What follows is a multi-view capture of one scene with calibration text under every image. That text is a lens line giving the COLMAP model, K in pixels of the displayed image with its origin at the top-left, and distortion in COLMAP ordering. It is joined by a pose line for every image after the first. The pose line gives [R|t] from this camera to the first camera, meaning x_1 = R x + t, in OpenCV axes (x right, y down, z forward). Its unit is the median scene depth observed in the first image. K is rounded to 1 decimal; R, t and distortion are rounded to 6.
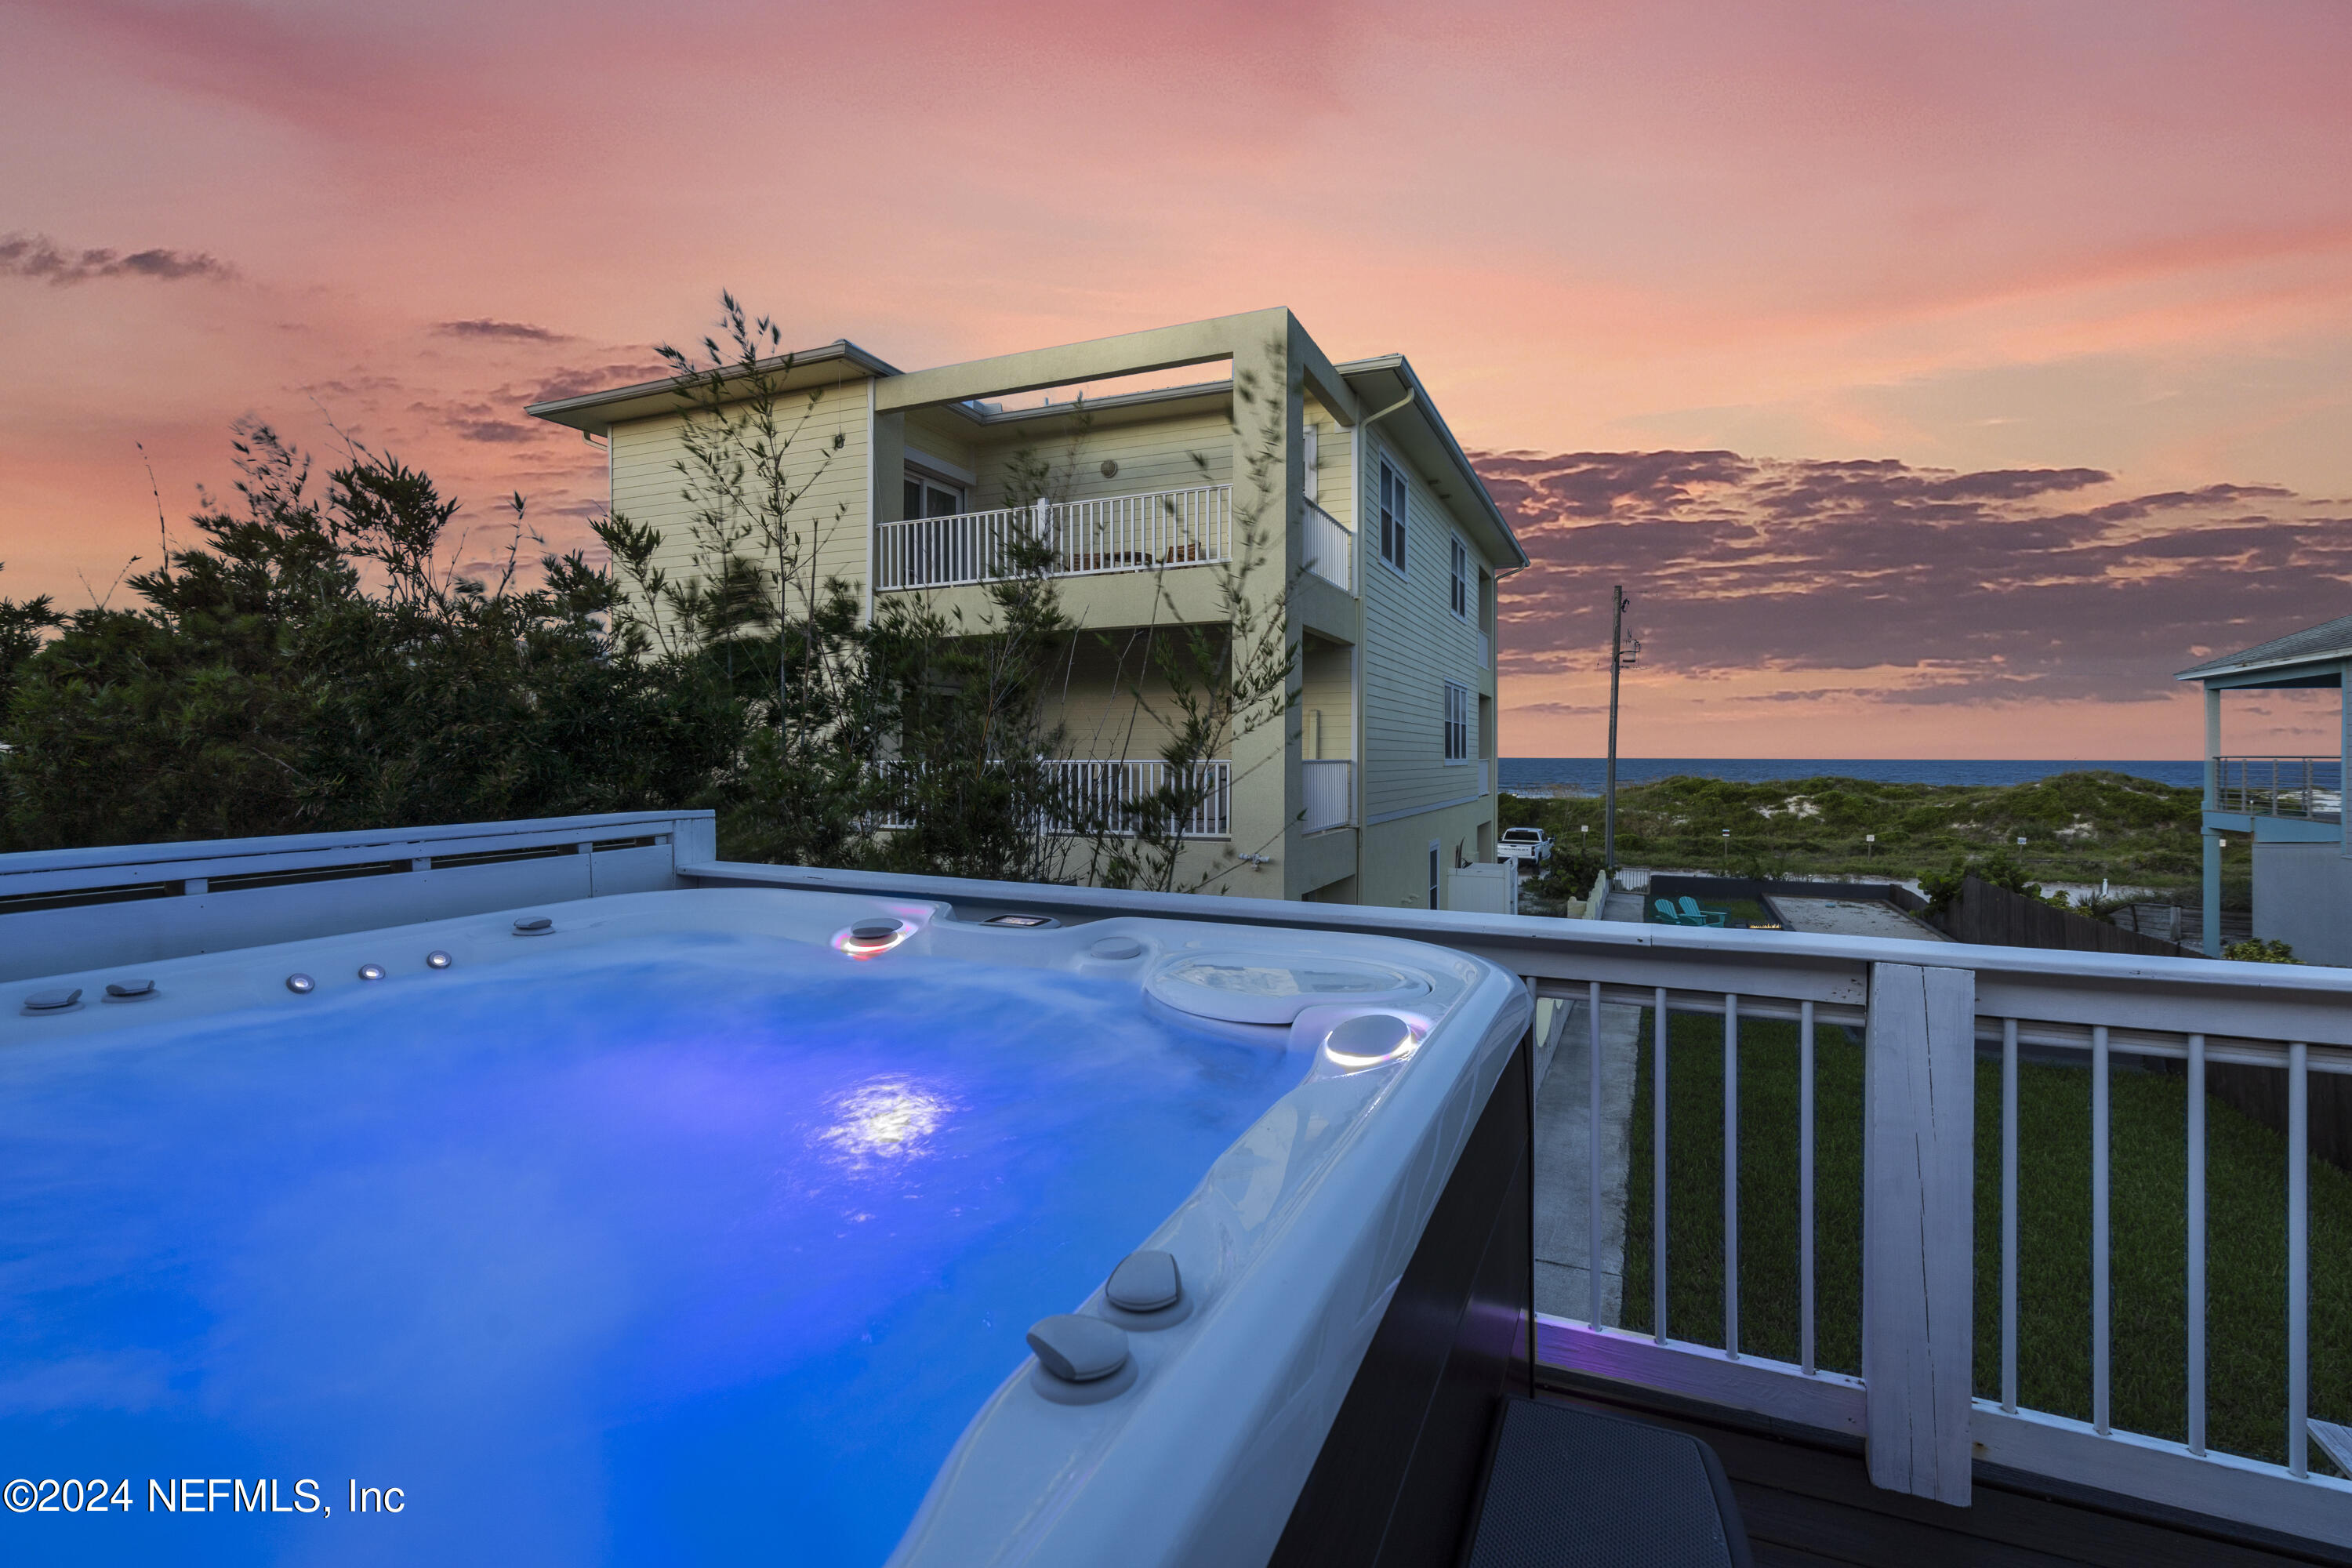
lens RADIAL K [[1072.5, 0, 1176.3], [0, 1072.5, 750.1], [0, 0, 1]] dist [-0.031425, 0.014195]
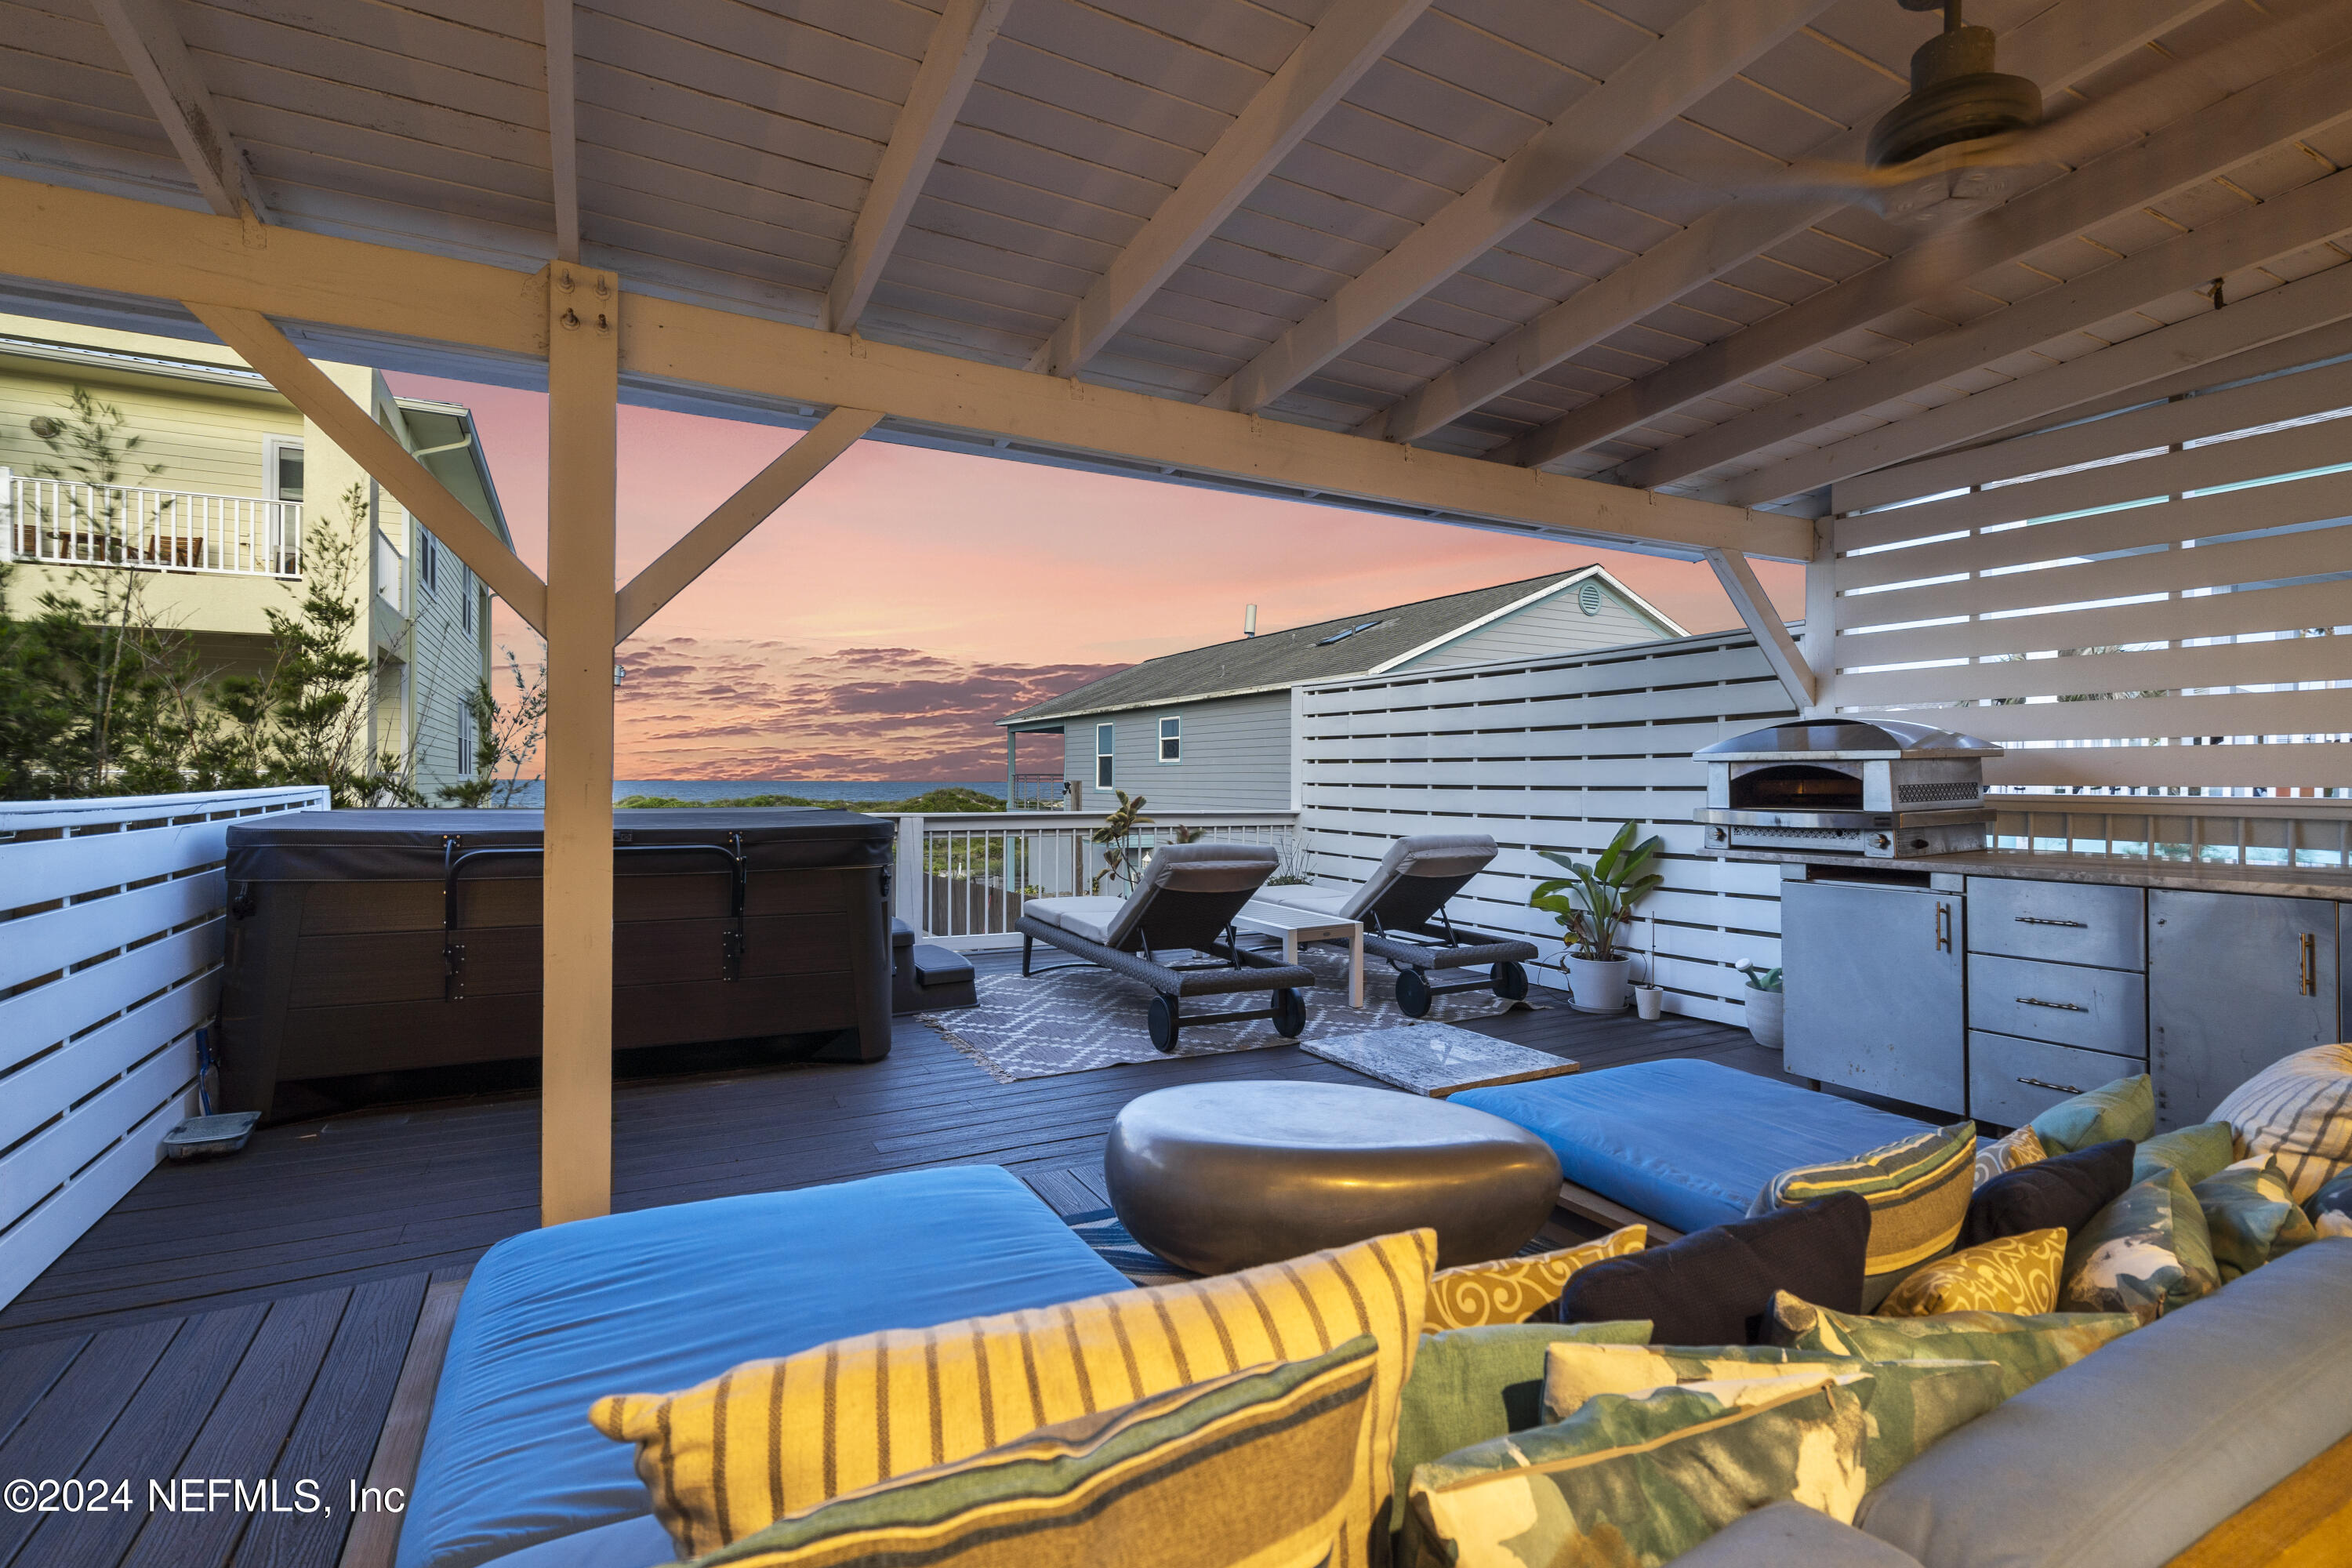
lens RADIAL K [[1095.1, 0, 1181.4], [0, 1095.1, 763.8], [0, 0, 1]] dist [-0.005137, -0.000205]
pose [[0.606510, 0.010964, 0.795000, -0.219254], [-0.005305, 0.999938, -0.009744, 0.006725], [-0.795058, 0.001692, 0.606531, -0.256934]]
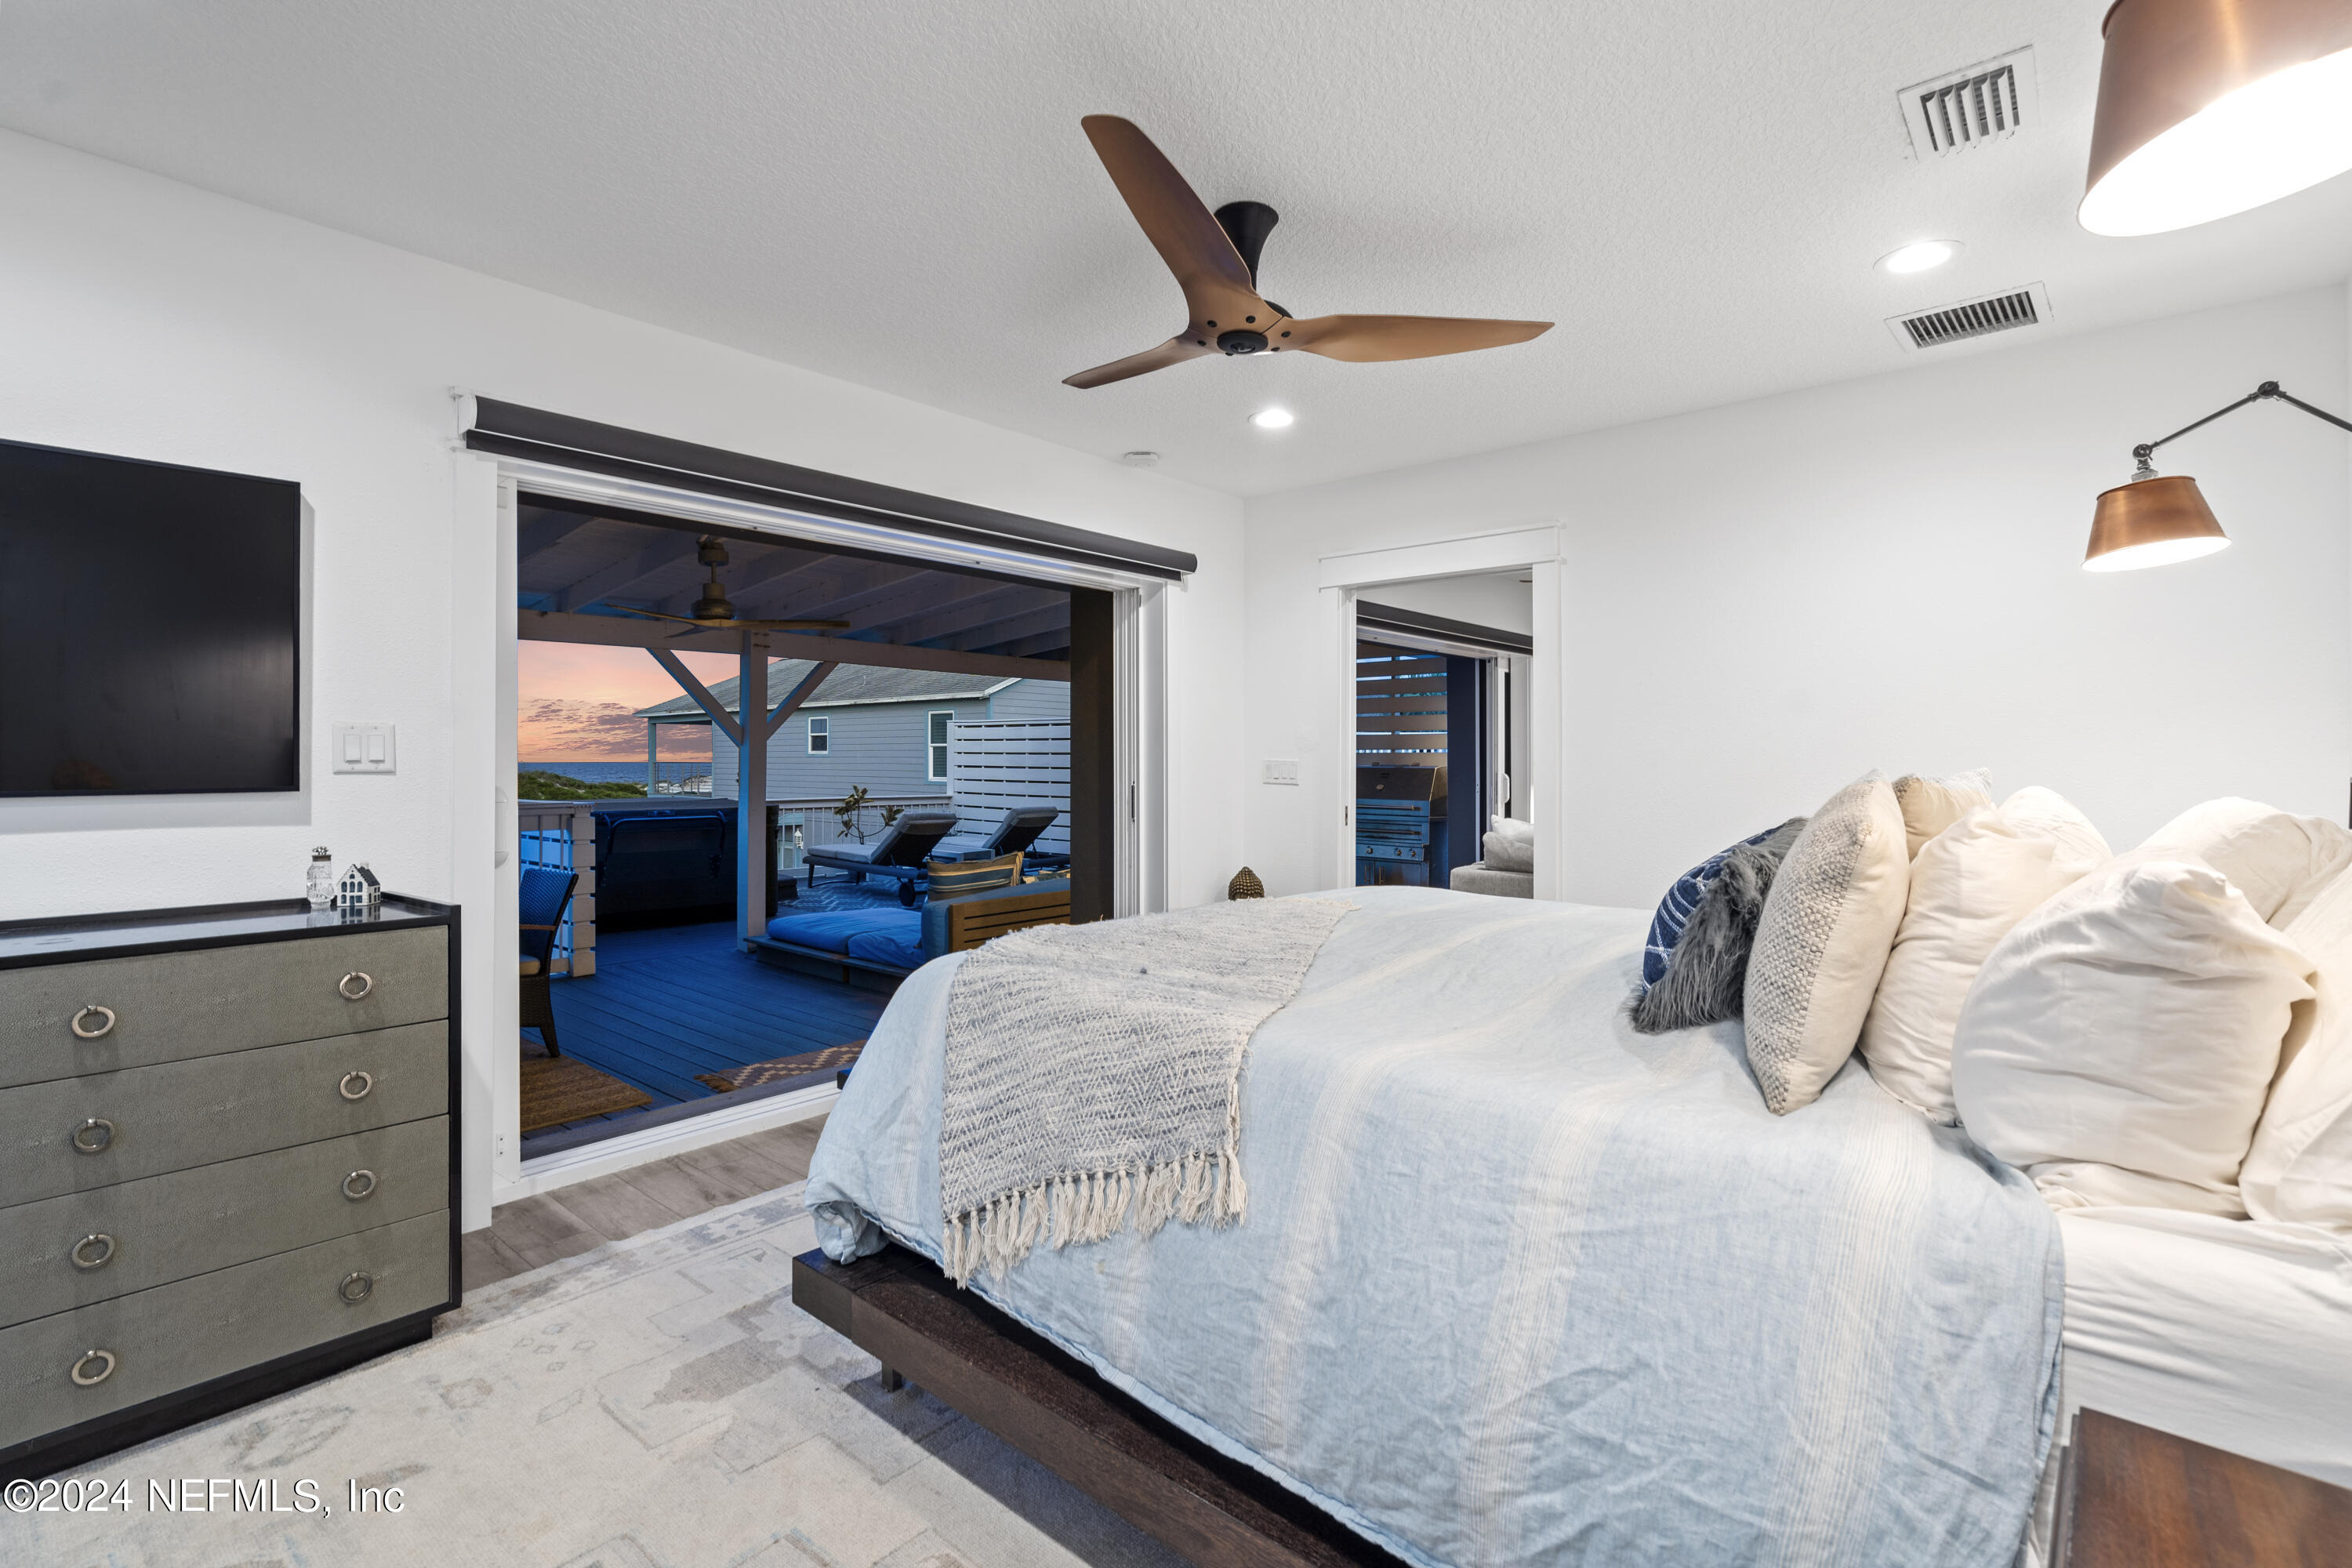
lens RADIAL K [[1072.5, 0, 1176.3], [0, 1072.5, 750.1], [0, 0, 1]] dist [-0.031425, 0.014195]
pose [[0.289231, 0.006265, 0.957239, -0.535840], [-0.004488, 0.999976, -0.005189, -0.008331], [-0.957249, -0.002795, 0.289252, -0.404675]]
